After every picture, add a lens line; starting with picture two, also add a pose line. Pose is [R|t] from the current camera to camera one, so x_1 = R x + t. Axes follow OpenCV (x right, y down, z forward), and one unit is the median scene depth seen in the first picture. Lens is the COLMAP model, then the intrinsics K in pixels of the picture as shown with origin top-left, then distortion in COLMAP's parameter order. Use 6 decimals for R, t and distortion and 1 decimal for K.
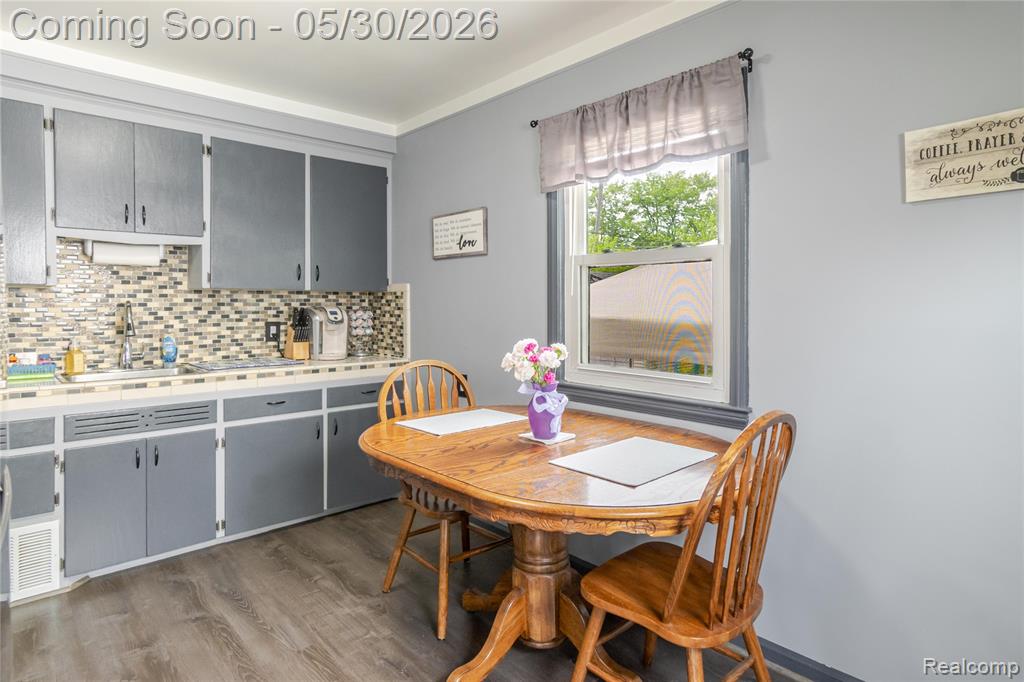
lens RADIAL K [[582.4, 0, 528.6], [0, 582.4, 302.3], [0, 0, 1]] dist [0.003795, 0.007549]
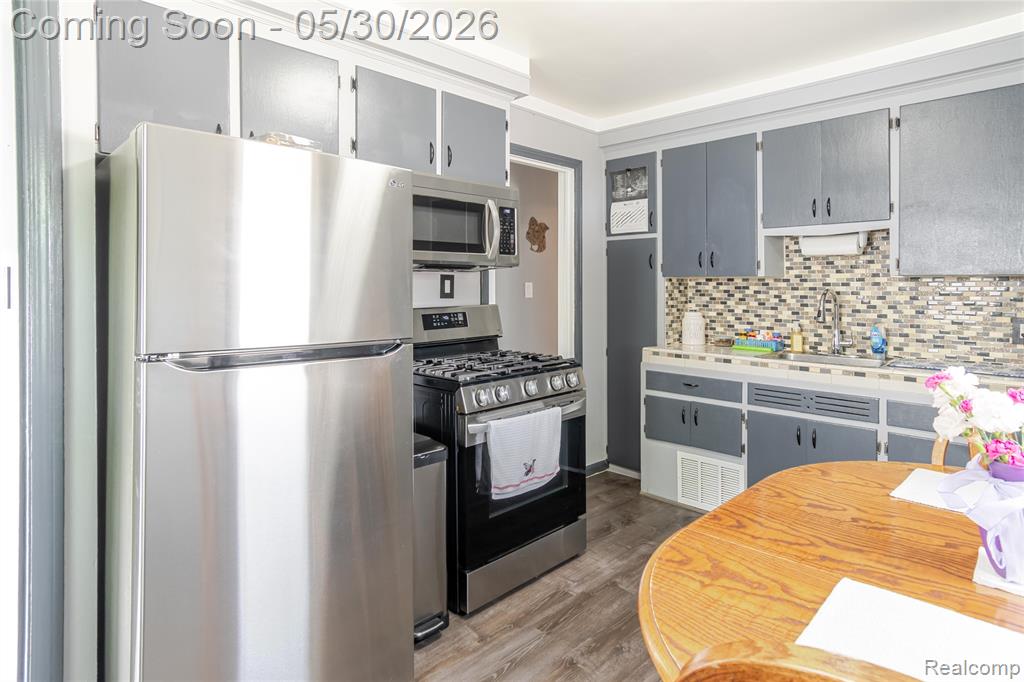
lens RADIAL K [[582.4, 0, 504.1], [0, 582.4, 286.3], [0, 0, 1]] dist [0.003795, 0.007549]
pose [[0.029270, 0.001469, -0.999570, 0.336037], [-0.003115, 0.999994, 0.001378, -0.007126], [0.999567, 0.003074, 0.029274, 0.365808]]
